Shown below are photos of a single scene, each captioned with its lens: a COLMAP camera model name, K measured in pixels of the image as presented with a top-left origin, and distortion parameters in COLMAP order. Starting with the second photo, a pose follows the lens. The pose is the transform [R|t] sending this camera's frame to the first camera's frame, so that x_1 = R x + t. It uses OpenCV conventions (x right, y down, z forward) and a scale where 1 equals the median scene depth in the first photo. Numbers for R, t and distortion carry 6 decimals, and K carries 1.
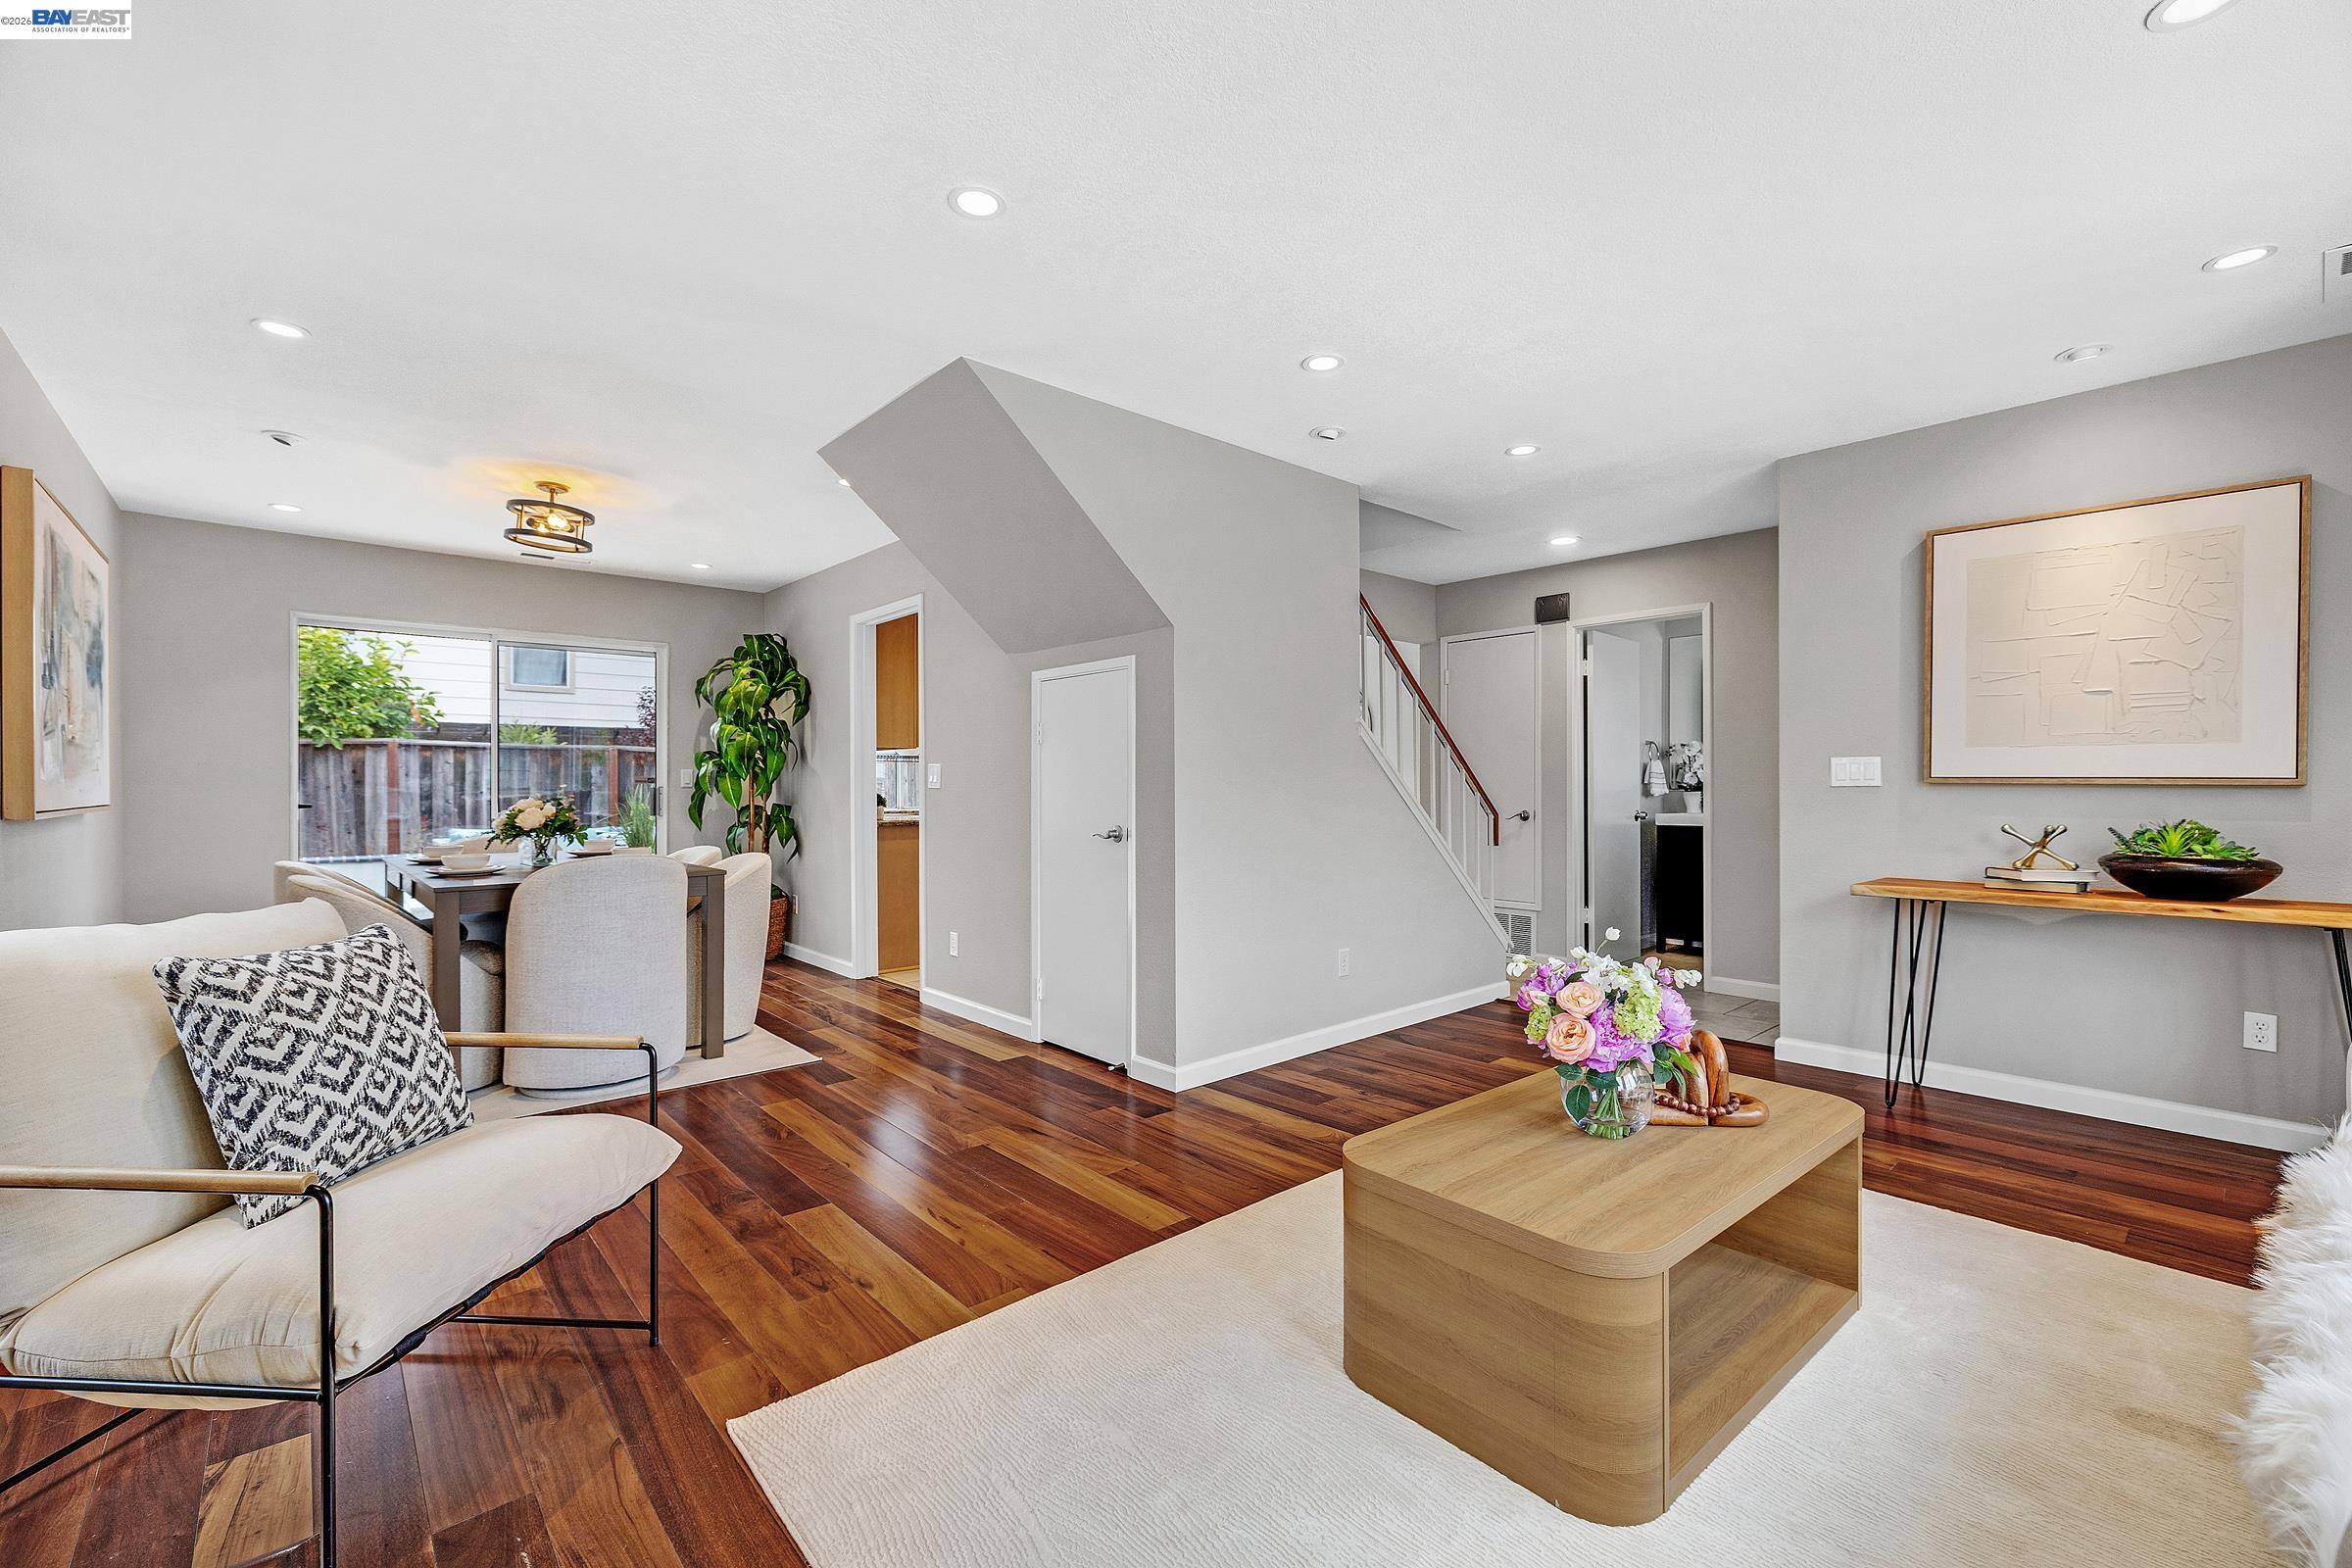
lens RADIAL K [[1016.7, 0, 1176.0], [0, 1016.7, 784.0], [0, 0, 1]] dist [-0.000064, -0.000040]
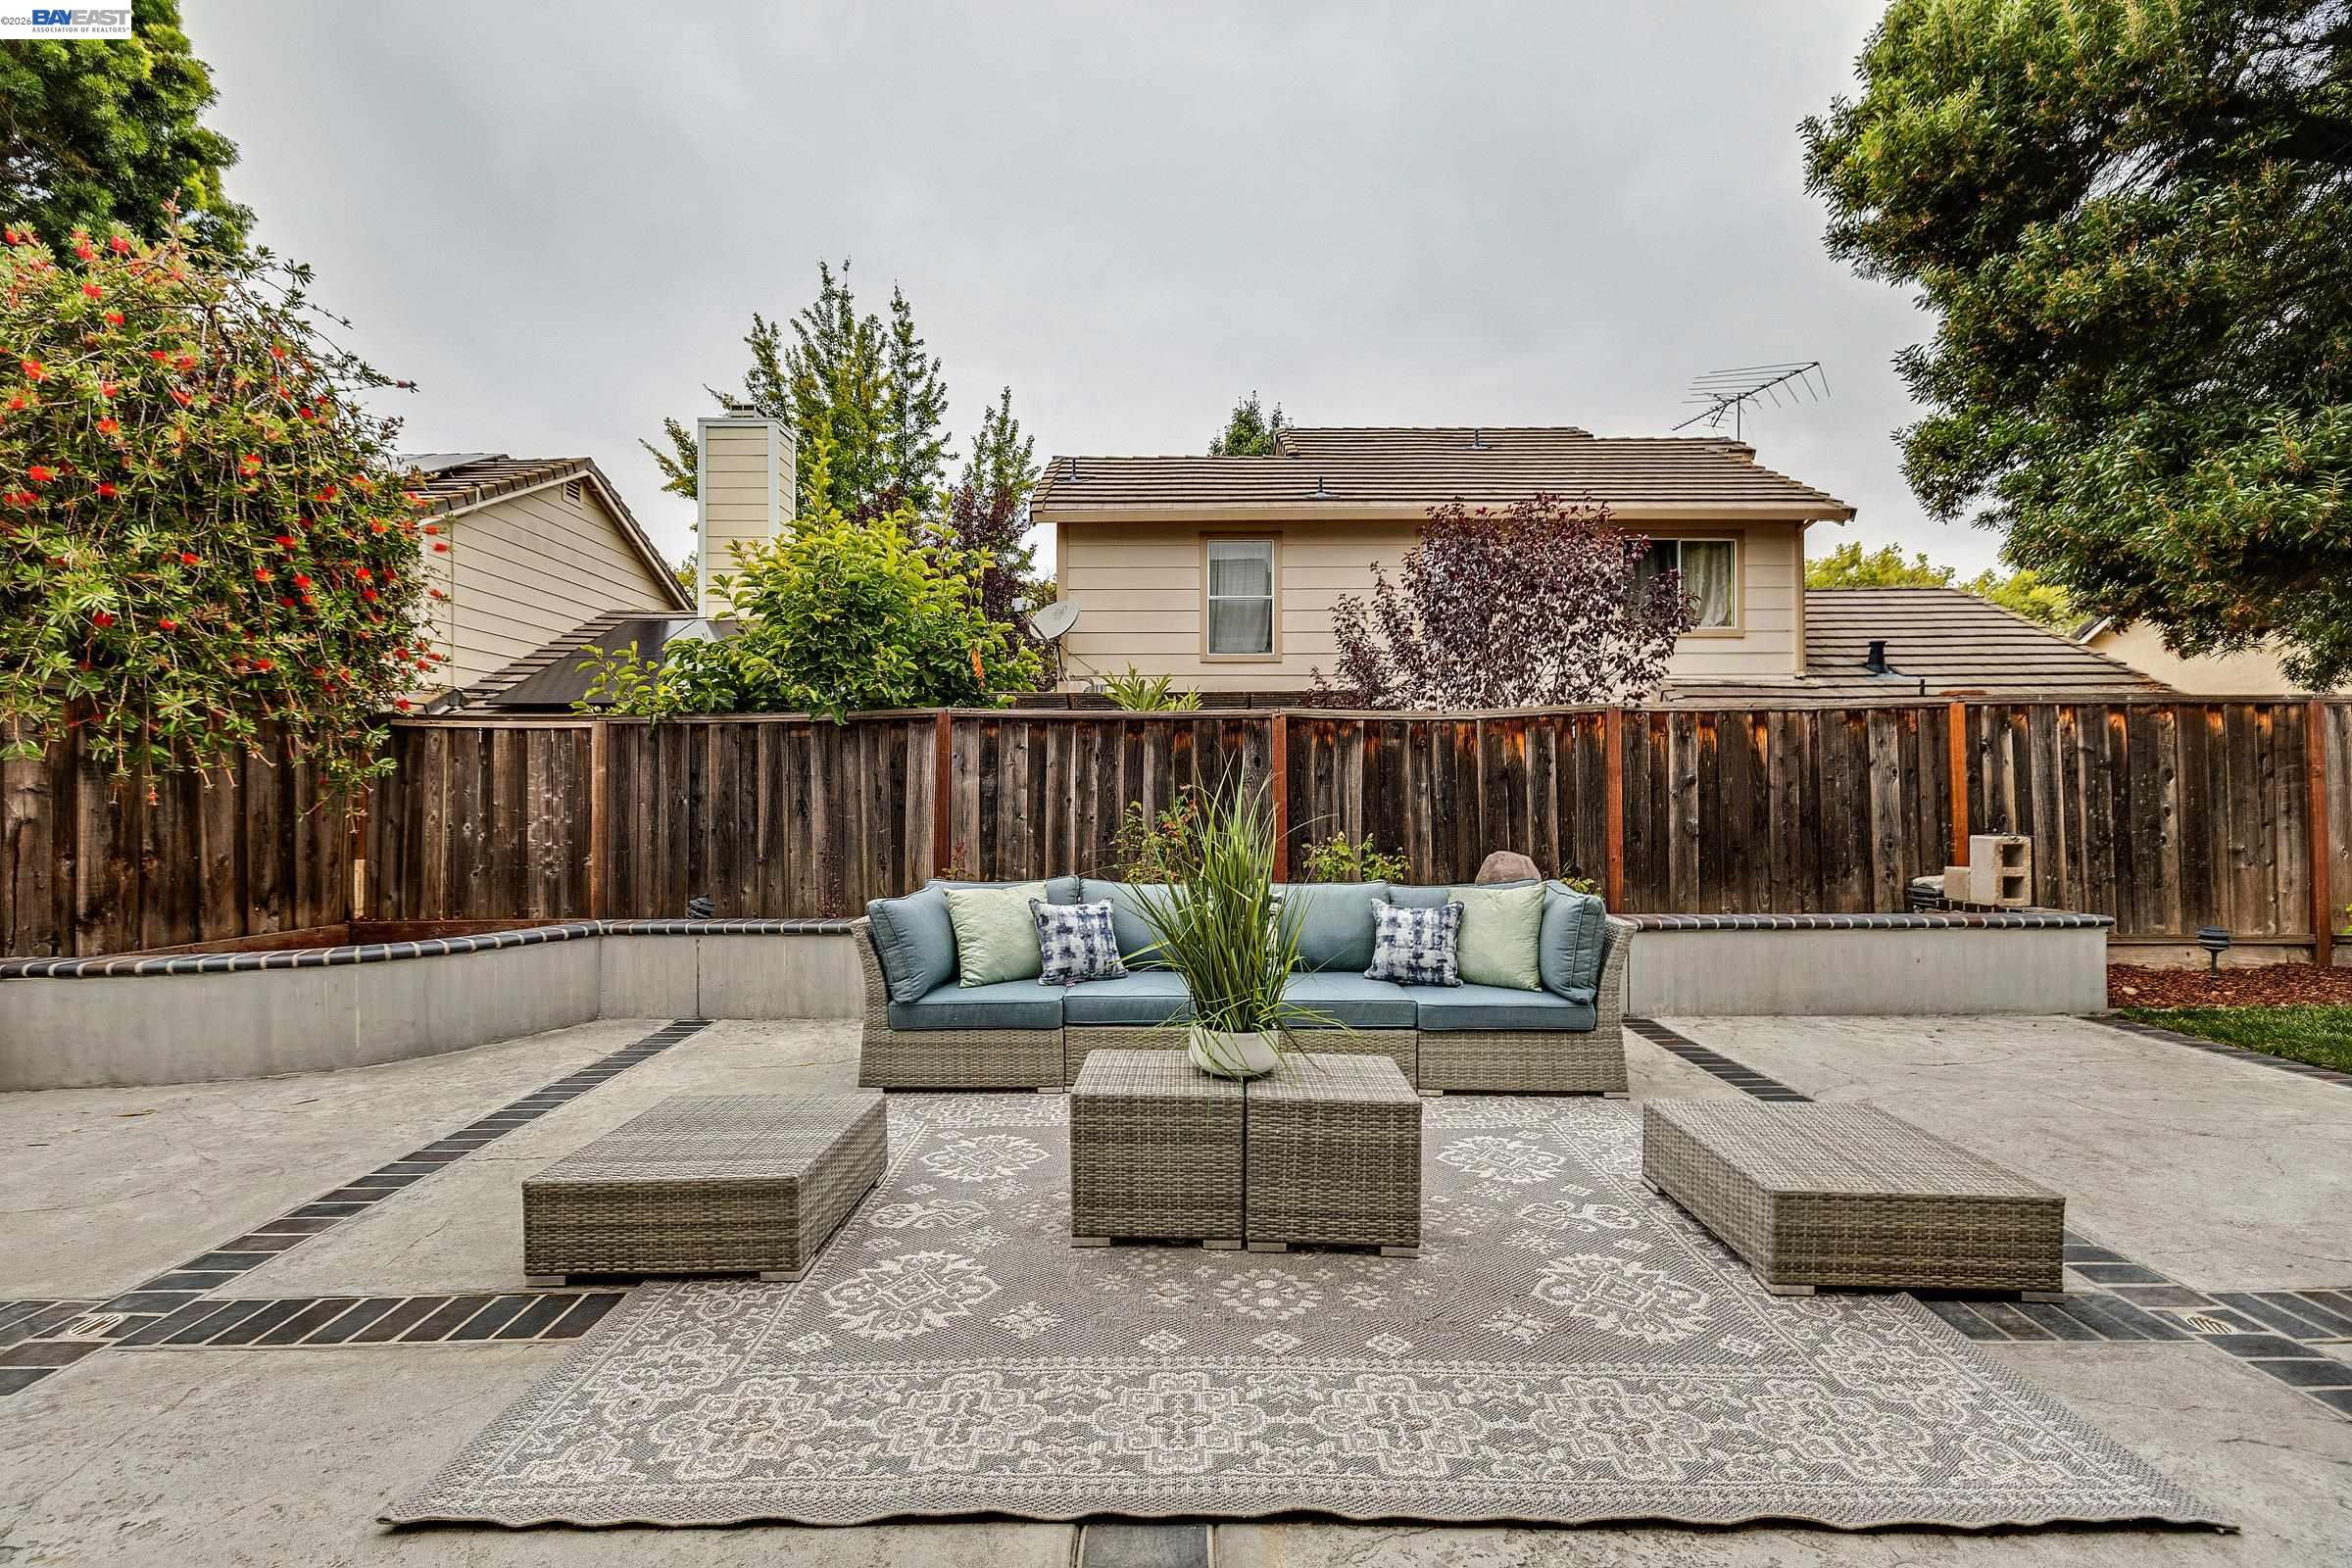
lens RADIAL K [[986.2, 0, 1176.0], [0, 986.2, 784.0], [0, 0, 1]] dist [-0.000097, 0.000140]
pose [[0.755722, -0.010225, -0.654813, -0.298530], [0.007883, 0.999948, -0.006517, 0.003872], [0.654845, -0.000236, 0.755763, 0.664049]]
